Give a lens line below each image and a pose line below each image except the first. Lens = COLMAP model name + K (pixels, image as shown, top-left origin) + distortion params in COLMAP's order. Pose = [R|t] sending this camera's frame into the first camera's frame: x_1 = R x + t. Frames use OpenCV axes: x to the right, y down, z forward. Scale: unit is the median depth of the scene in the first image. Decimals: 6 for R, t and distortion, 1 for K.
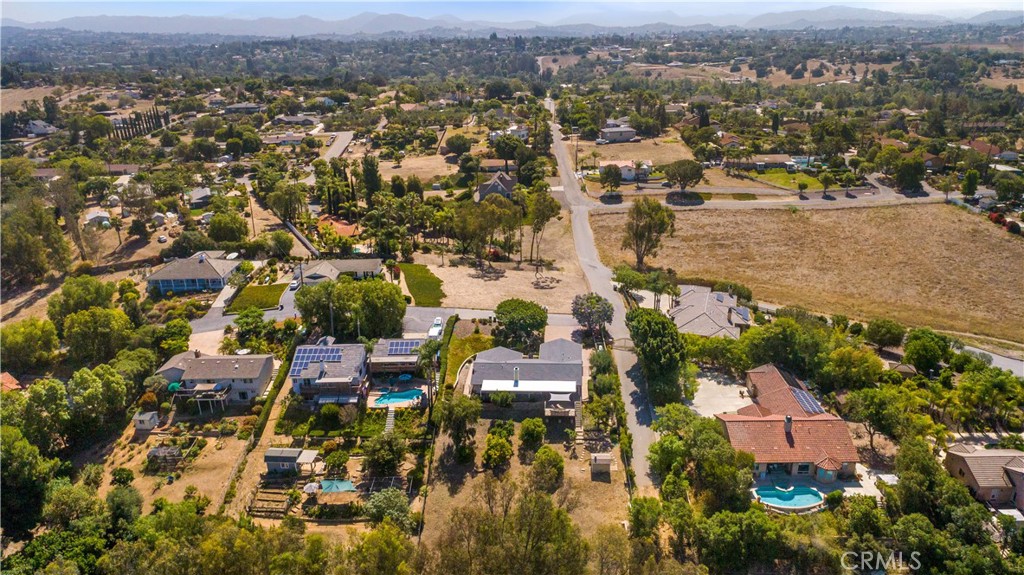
lens RADIAL K [[697.3, 0, 512.0], [0, 697.3, 287.5], [0, 0, 1]] dist [-0.015338, 0.019245]
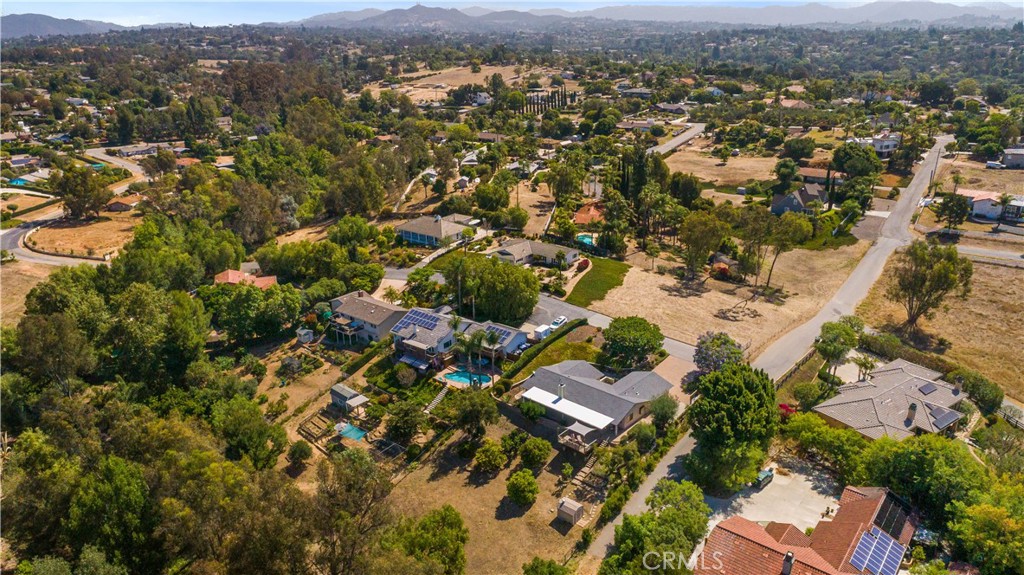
lens RADIAL K [[697.3, 0, 512.0], [0, 697.3, 287.5], [0, 0, 1]] dist [-0.015338, 0.019245]
pose [[0.788600, 0.221078, -0.573789, 0.267931], [-0.212561, 0.973617, 0.082992, -0.042732], [0.576999, 0.056518, 0.814787, 0.116173]]
